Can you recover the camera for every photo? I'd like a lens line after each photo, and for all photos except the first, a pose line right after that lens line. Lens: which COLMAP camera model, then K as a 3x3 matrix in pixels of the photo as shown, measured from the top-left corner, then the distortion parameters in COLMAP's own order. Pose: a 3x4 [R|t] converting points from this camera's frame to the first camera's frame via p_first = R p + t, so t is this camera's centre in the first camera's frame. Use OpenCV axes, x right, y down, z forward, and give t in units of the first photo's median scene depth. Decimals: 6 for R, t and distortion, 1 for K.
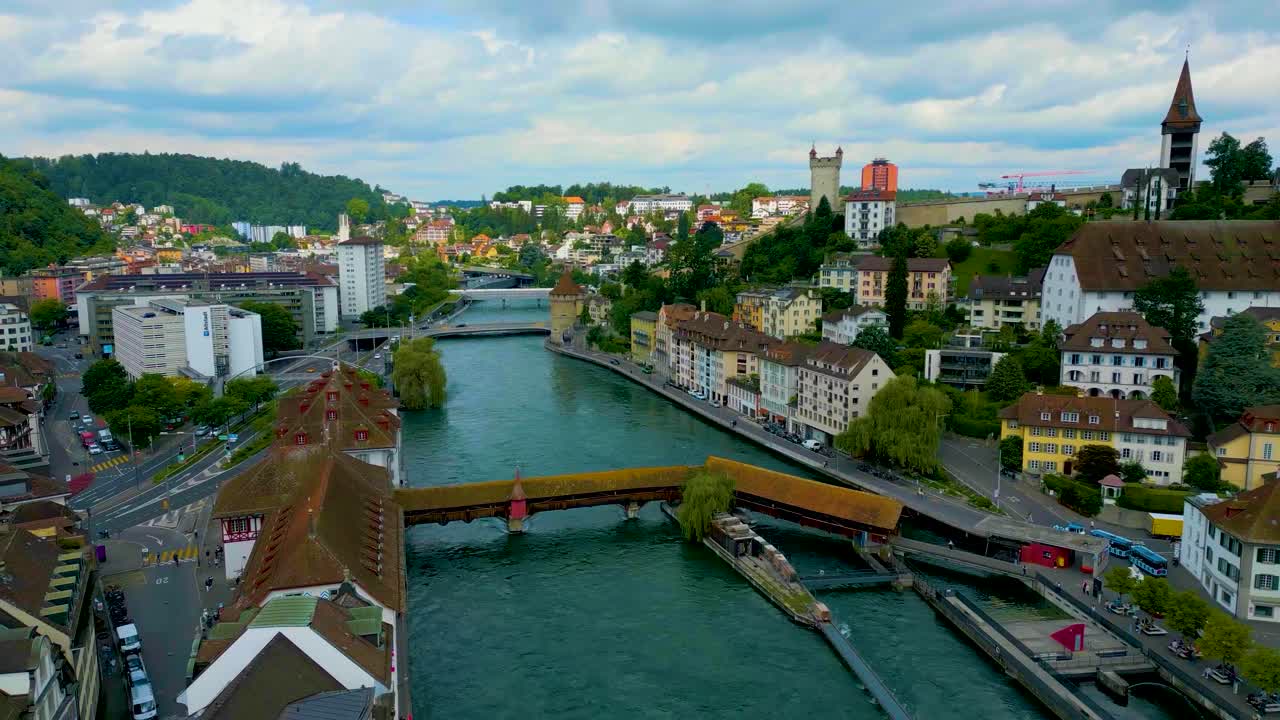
lens RADIAL K [[951.5, 0, 640.0], [0, 951.5, 360.0], [0, 0, 1]] dist [0.094602, -0.117526]
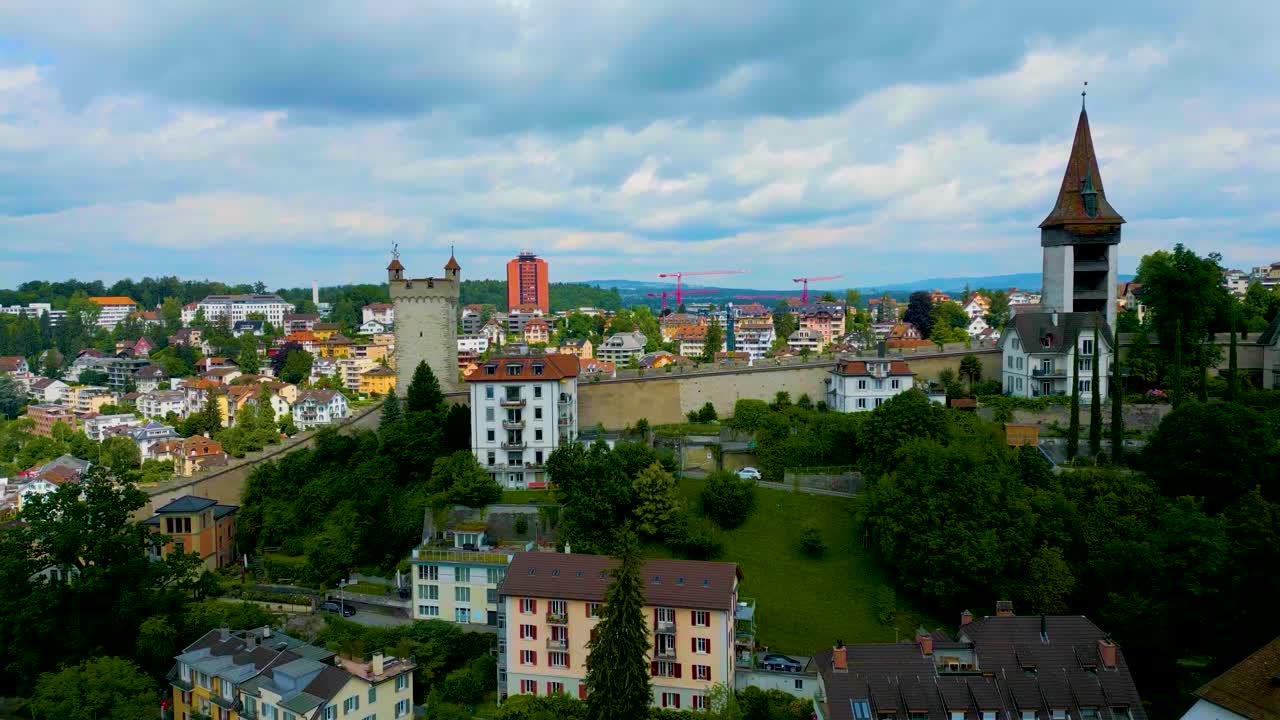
lens RADIAL K [[951.5, 0, 640.0], [0, 951.5, 360.0], [0, 0, 1]] dist [0.094602, -0.117526]
pose [[0.935579, -0.029605, 0.351875, 0.135249], [0.060008, 0.995315, -0.075809, -0.138489], [-0.347982, 0.092040, 0.932972, 0.568959]]
